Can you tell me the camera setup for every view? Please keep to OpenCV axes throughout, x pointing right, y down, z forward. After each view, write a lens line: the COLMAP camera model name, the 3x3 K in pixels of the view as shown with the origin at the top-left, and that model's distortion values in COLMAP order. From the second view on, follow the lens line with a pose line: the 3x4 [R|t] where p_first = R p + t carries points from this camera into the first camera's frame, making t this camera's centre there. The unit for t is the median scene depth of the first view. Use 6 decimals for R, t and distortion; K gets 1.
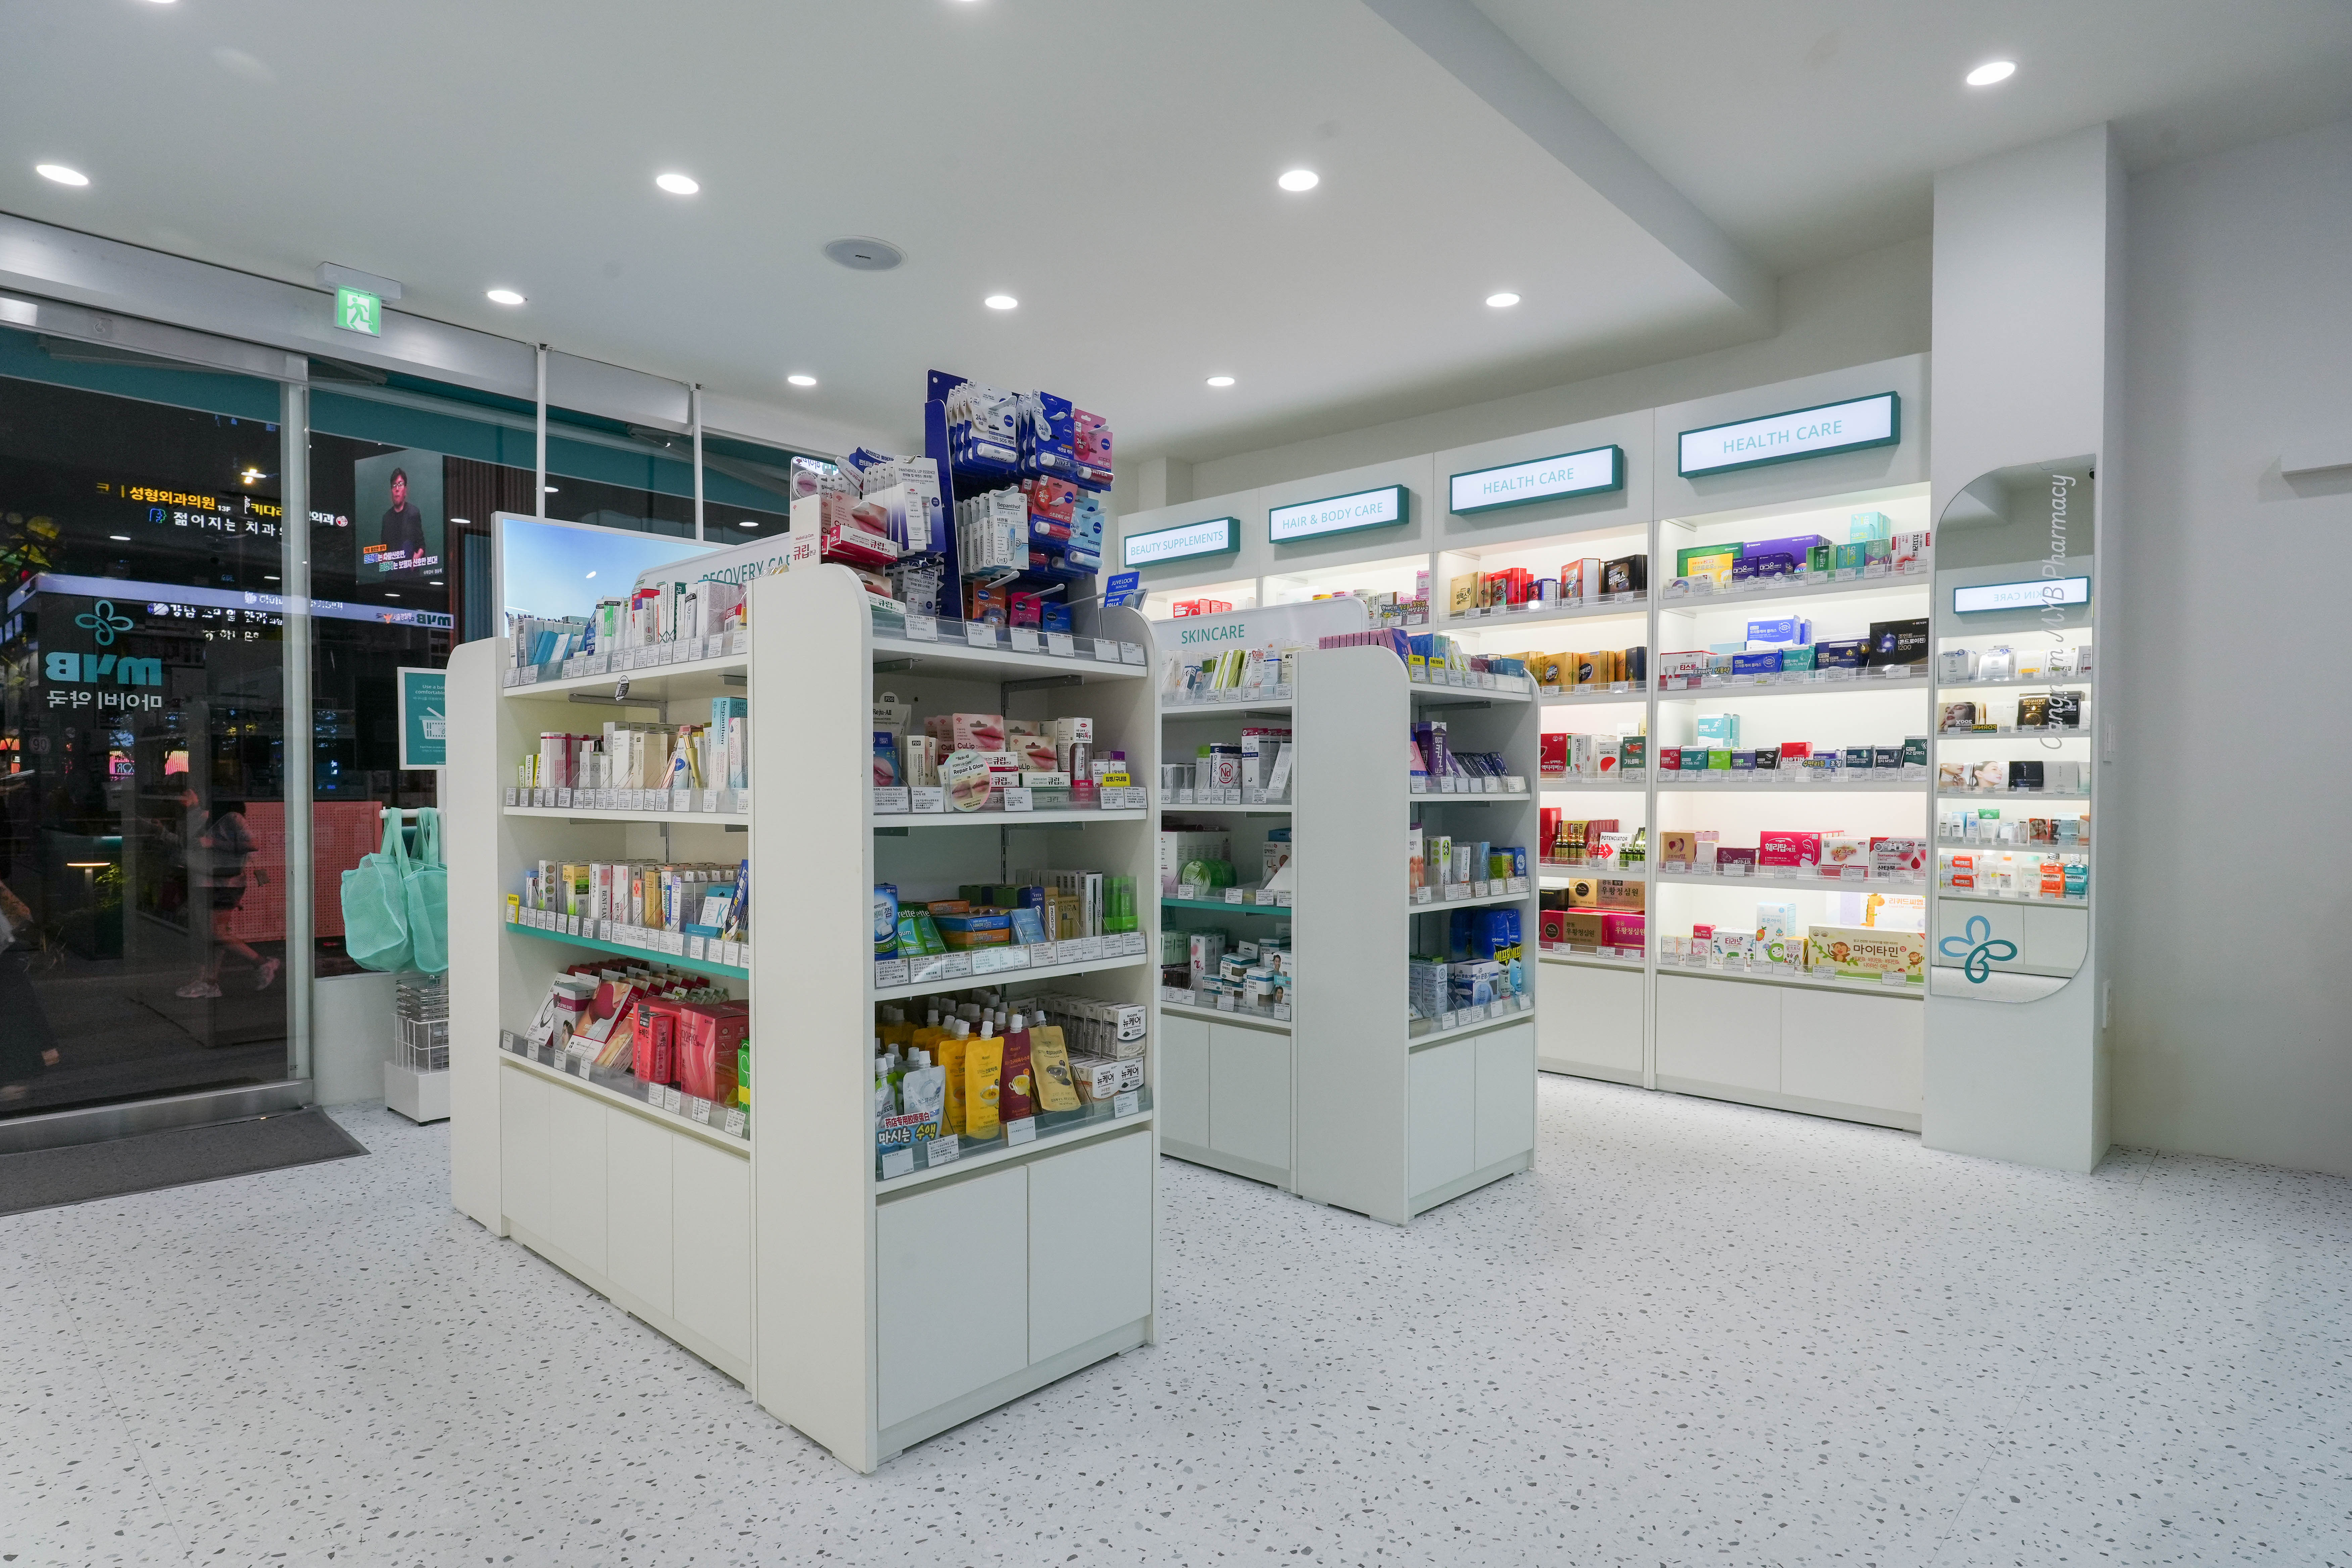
lens RADIAL K [[1273.7, 0, 1175.7], [0, 1273.7, 810.9], [0, 0, 1]] dist [-0.002147, -0.001309]
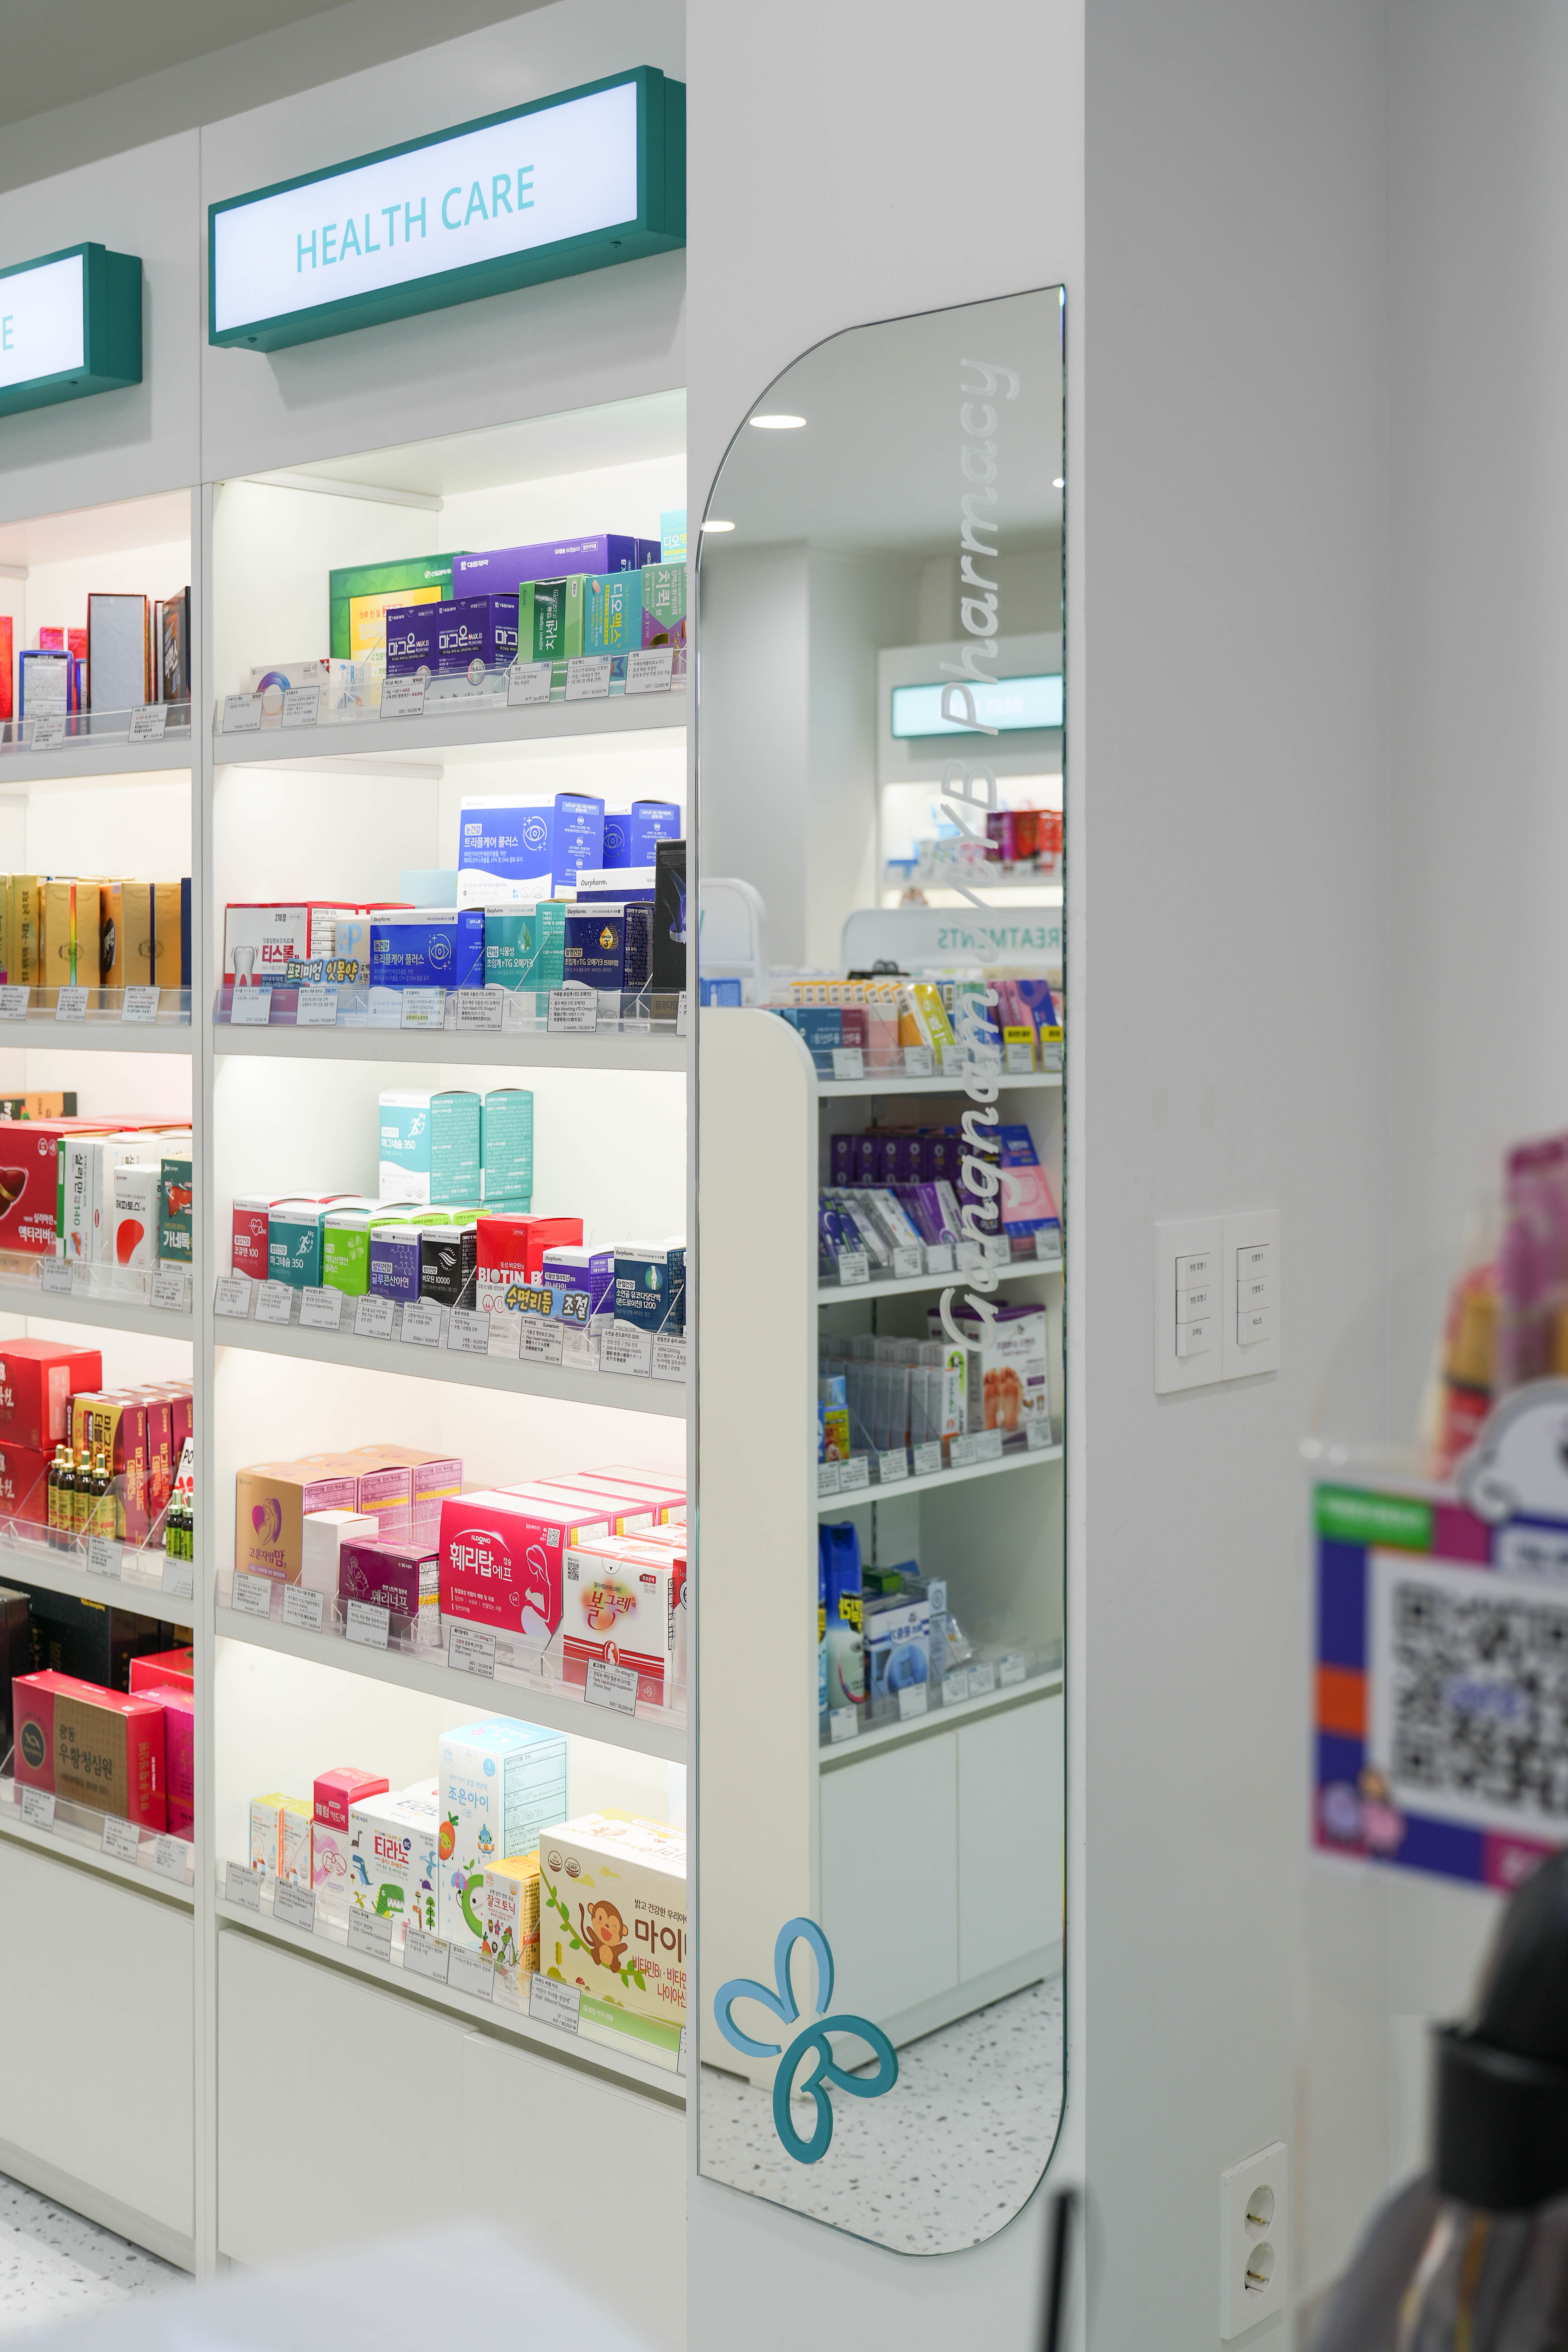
lens RADIAL K [[2747.7, 0, 762.8], [0, 2747.7, 946.0], [0, 0, 1]] dist [-0.002701, 0.000000]
pose [[0.999981, -0.003322, 0.005207, 0.724708], [0.003440, 0.999734, -0.022795, -0.138523], [-0.005129, 0.022813, 0.999727, 0.456823]]
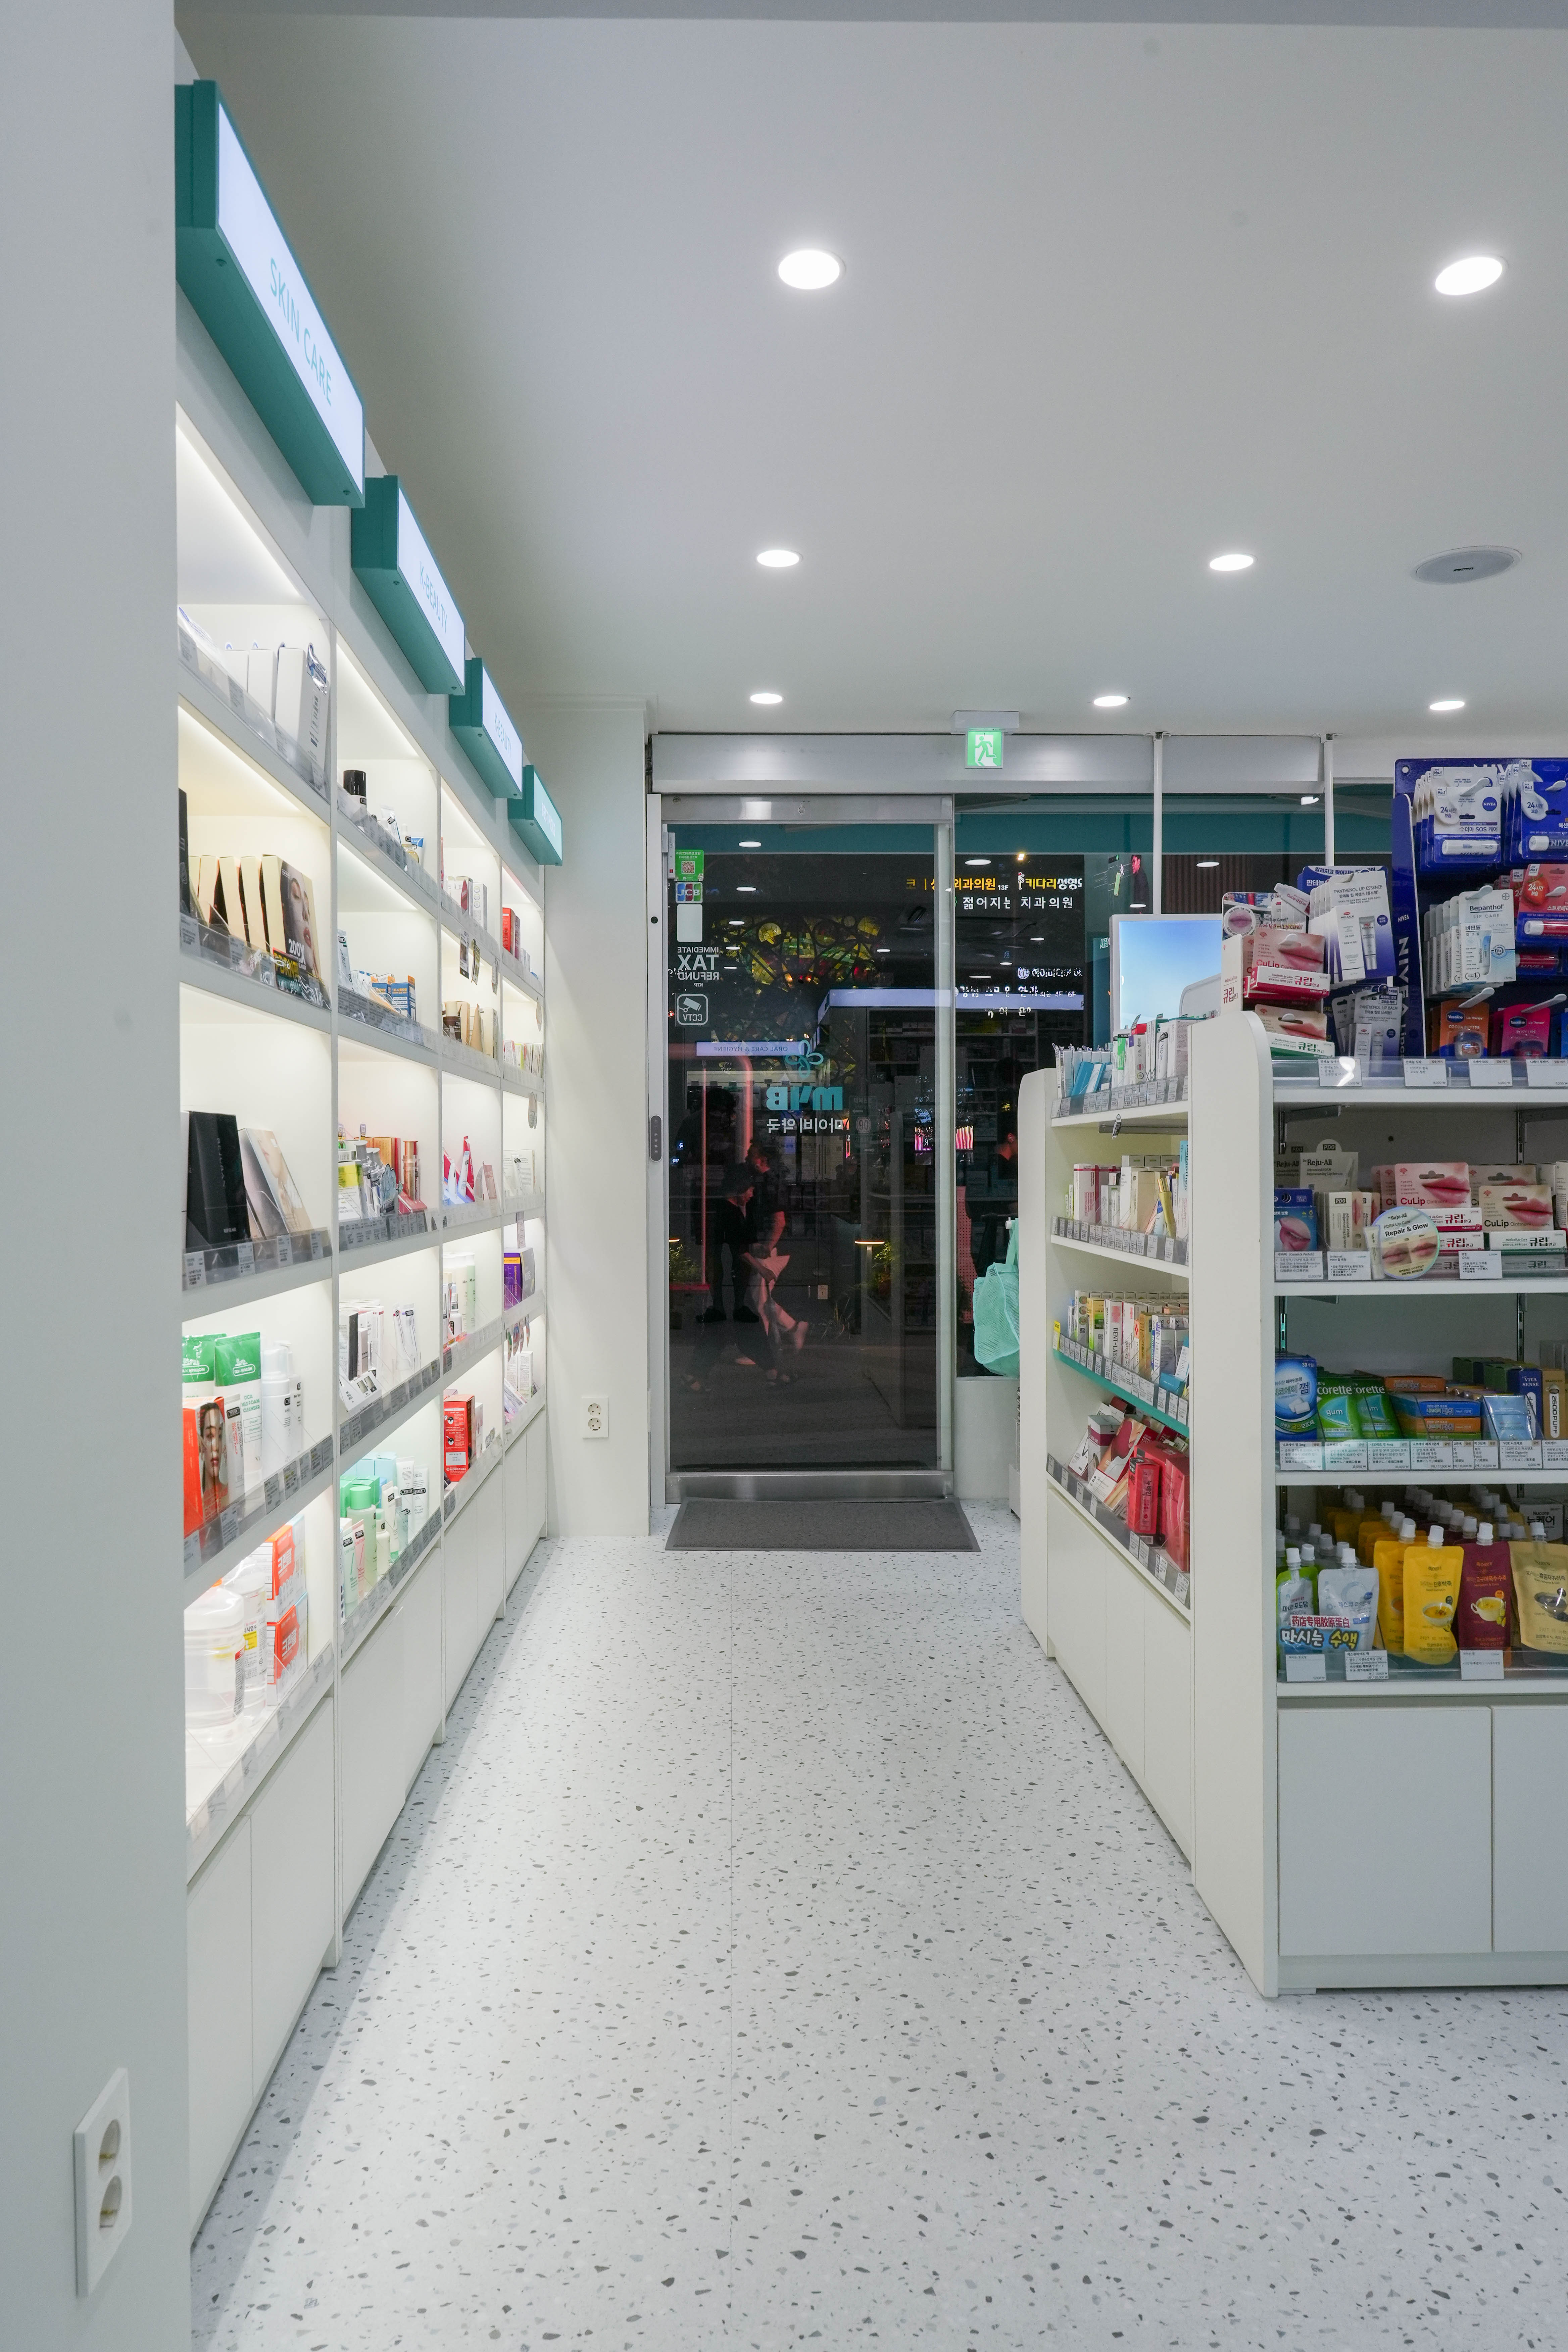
lens RADIAL K [[1547.9, 0, 748.7], [0, 1547.9, 1172.7], [0, 0, 1]] dist [0.000738, -0.004734]
pose [[0.691667, -0.000648, -0.722216, 0.191389], [-0.005715, 0.999963, -0.006370, -0.041564], [0.722193, 0.008533, 0.691638, -0.031665]]
